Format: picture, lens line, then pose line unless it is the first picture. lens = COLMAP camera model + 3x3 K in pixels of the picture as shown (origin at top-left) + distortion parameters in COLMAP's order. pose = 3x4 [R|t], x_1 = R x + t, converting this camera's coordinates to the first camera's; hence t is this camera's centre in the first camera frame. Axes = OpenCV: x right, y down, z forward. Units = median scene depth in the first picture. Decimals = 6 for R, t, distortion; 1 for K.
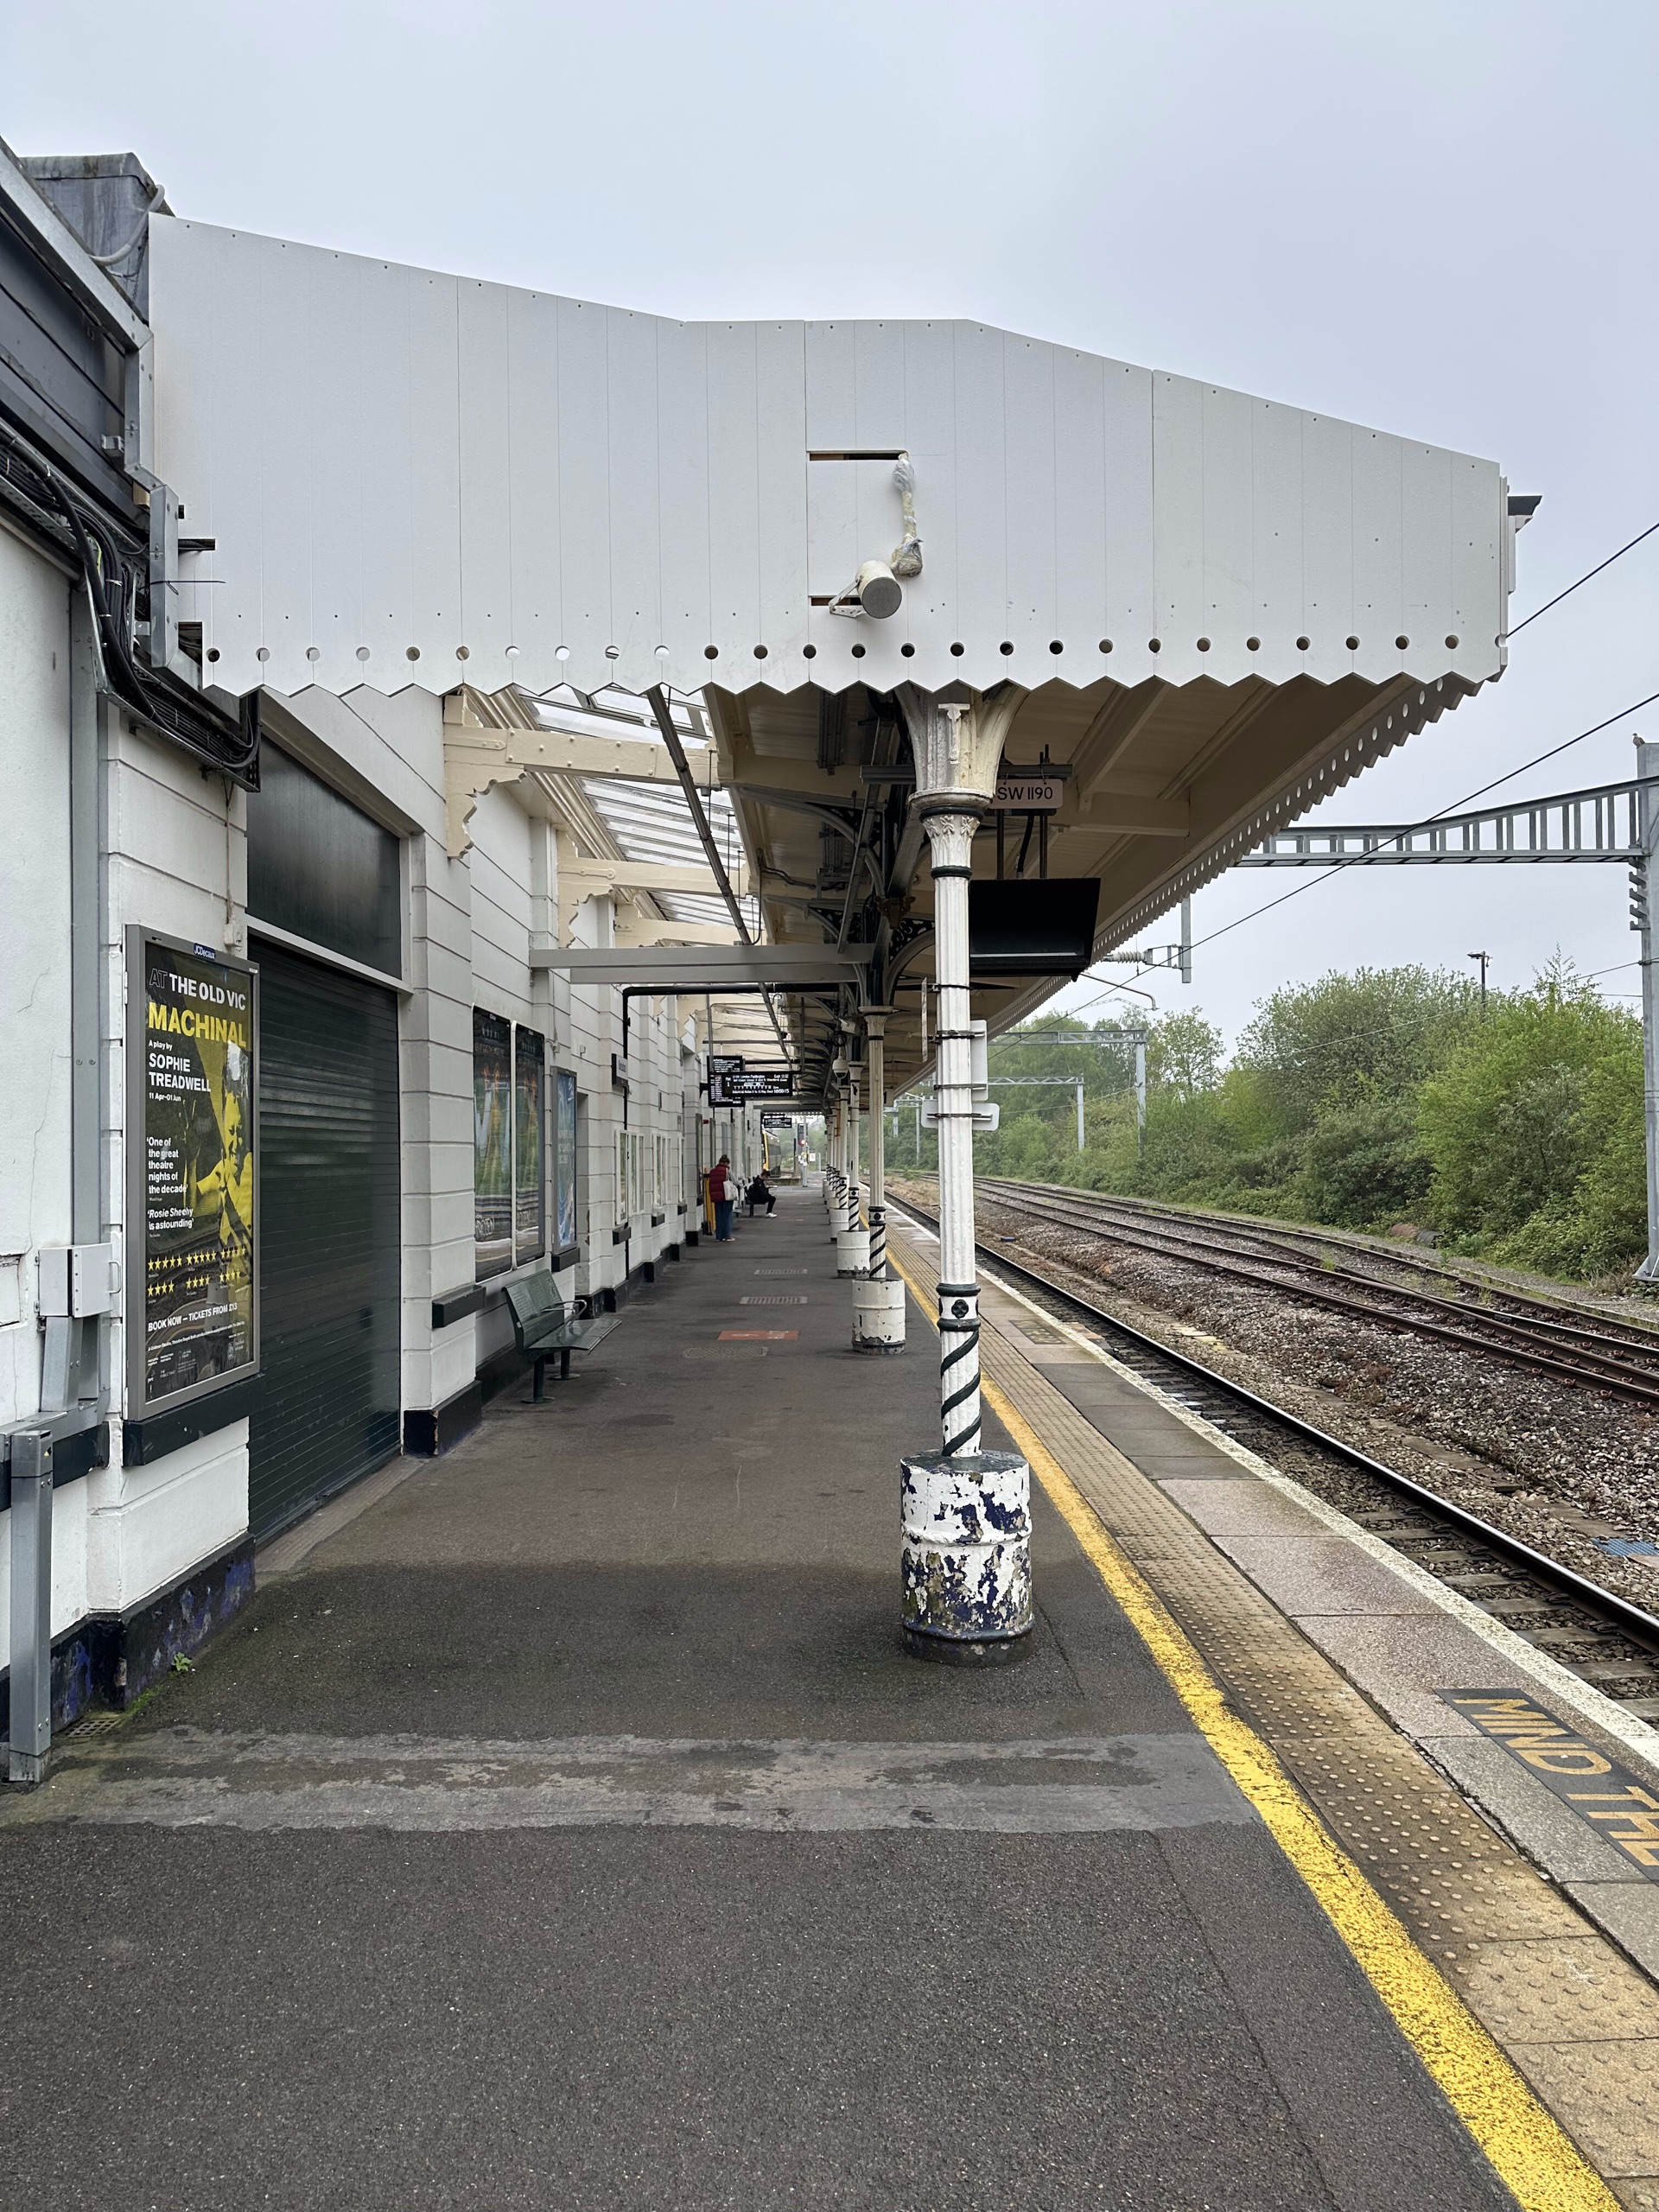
lens RADIAL K [[1551.9, 0, 849.5], [0, 1551.9, 1100.2], [0, 0, 1]] dist [0.048805, 0.001264]
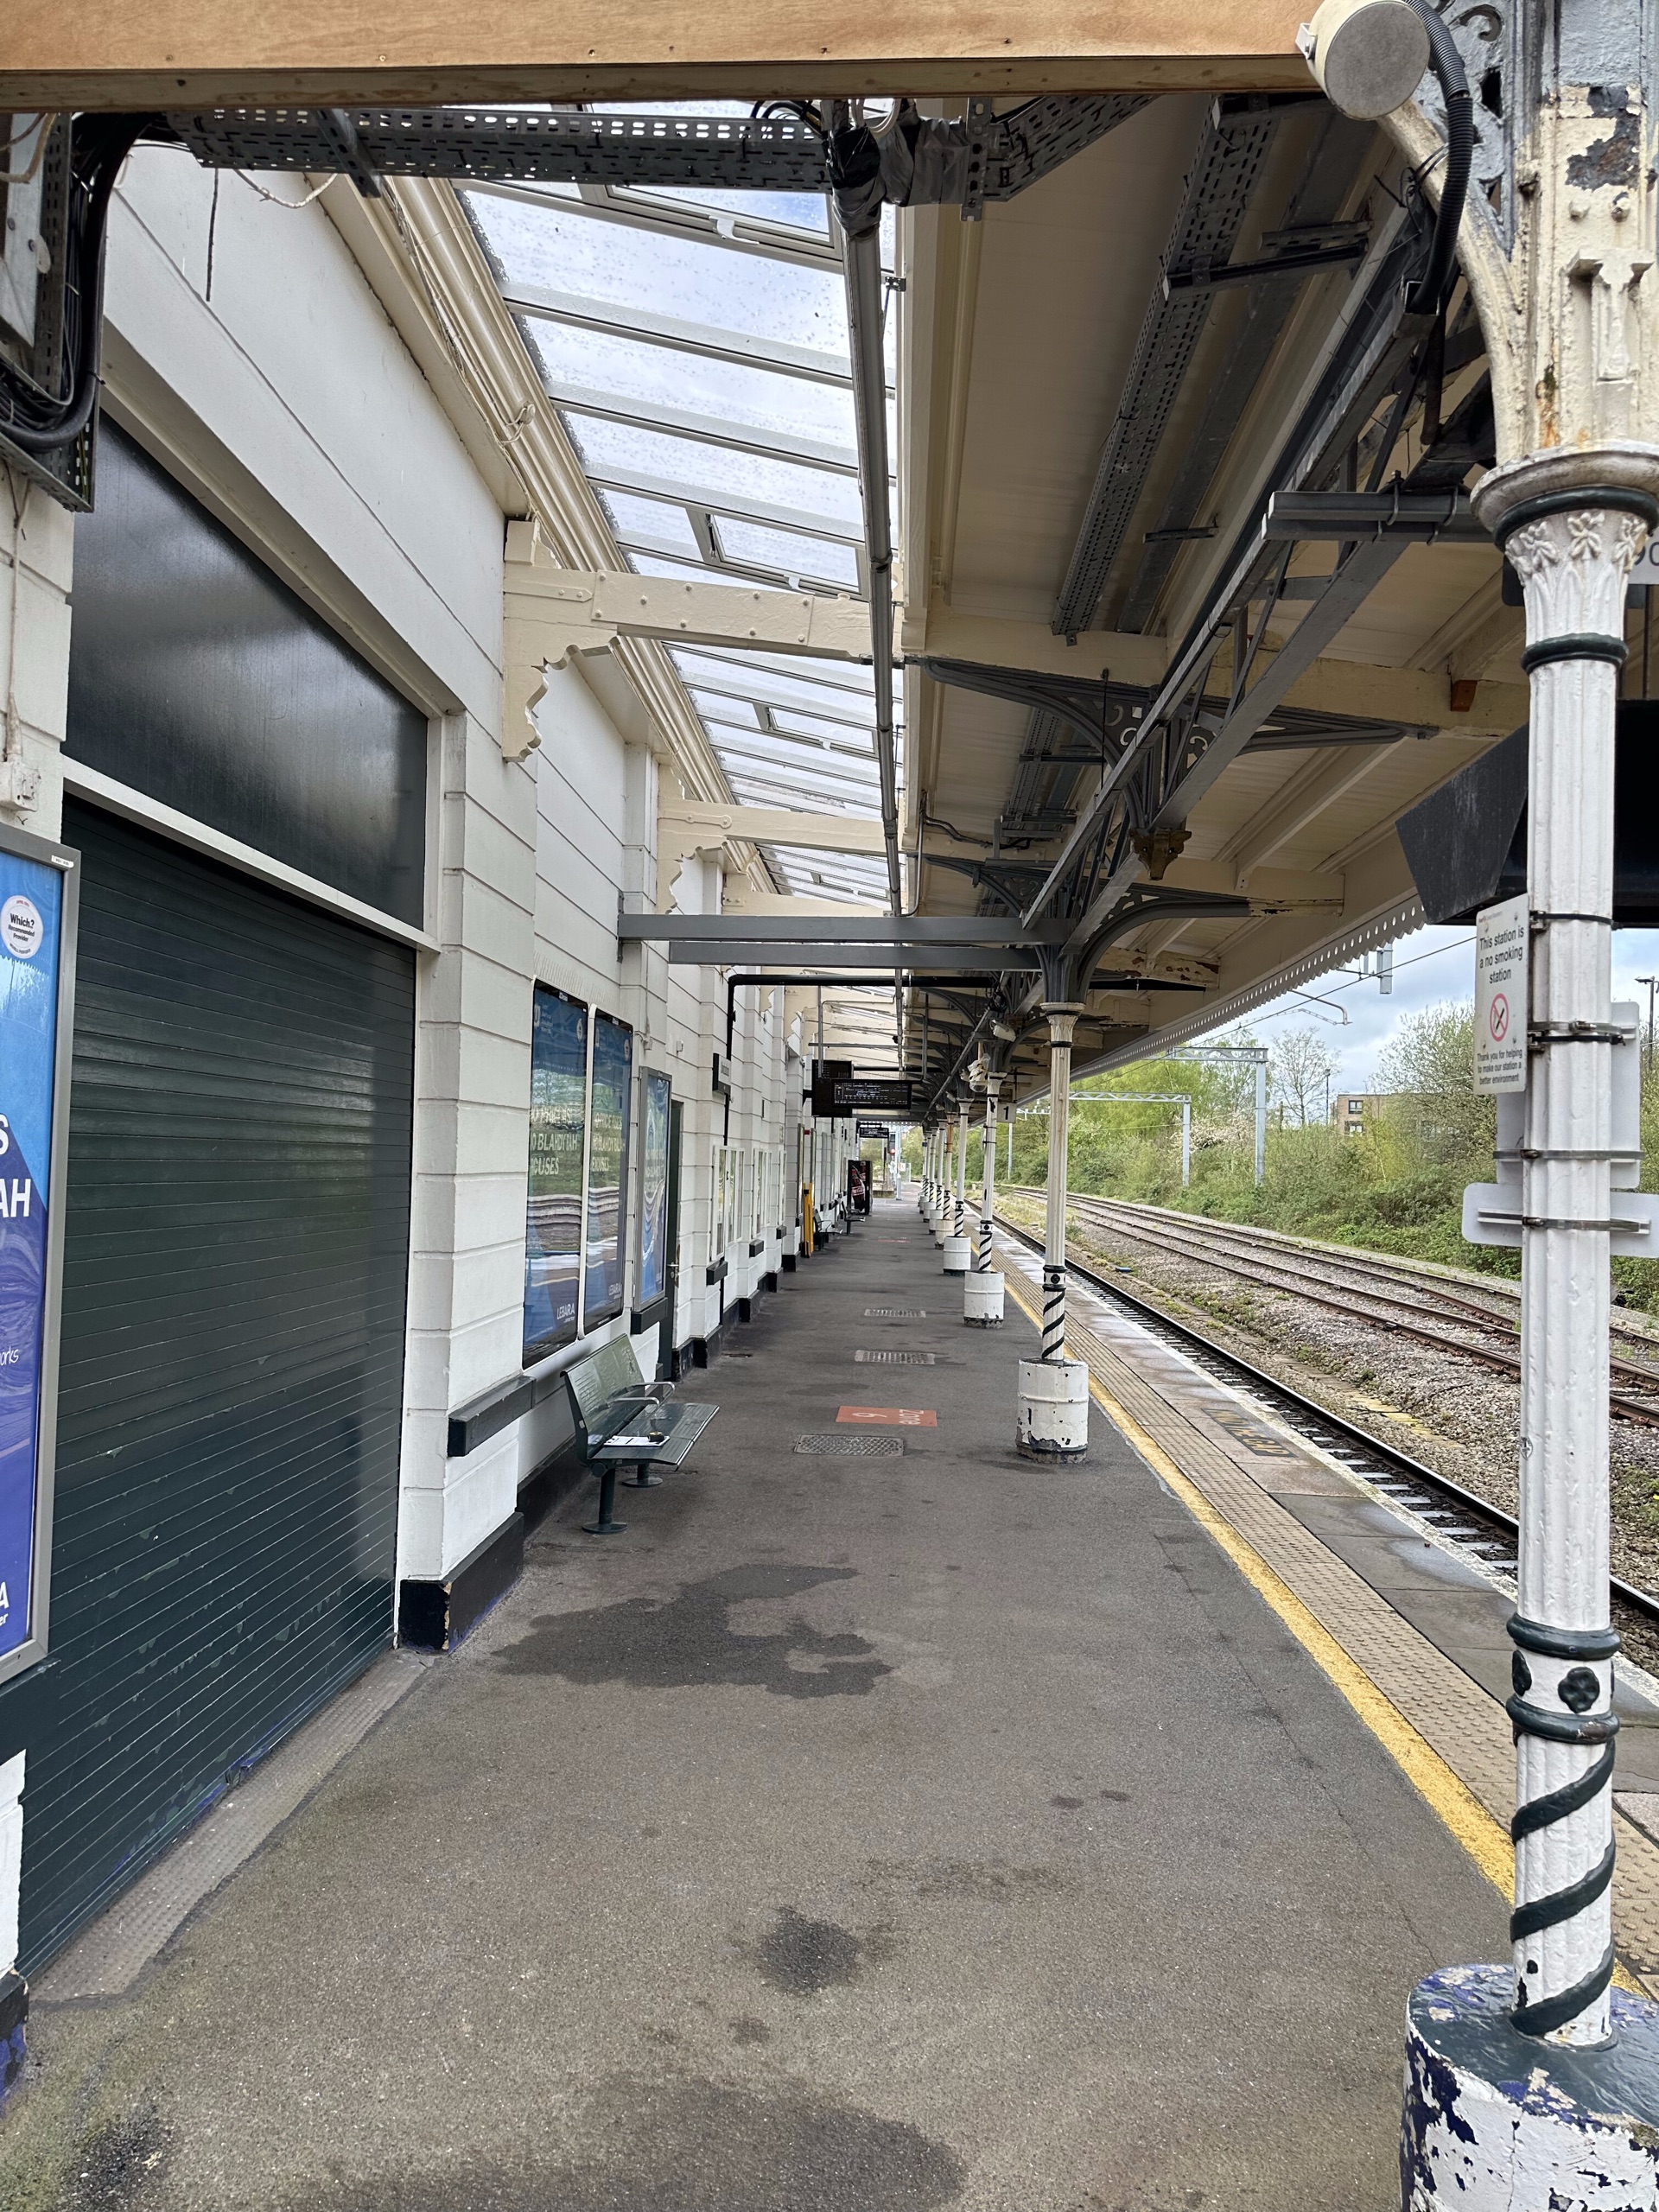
lens RADIAL K [[1558.6, 0, 830.5], [0, 1558.6, 1095.9], [0, 0, 1]] dist [-0.003313, -0.007388]
pose [[0.996982, 0.037053, -0.068225, -0.043118], [-0.037538, 0.999278, -0.005829, -0.006048], [0.067960, 0.008372, 0.997653, 0.229227]]
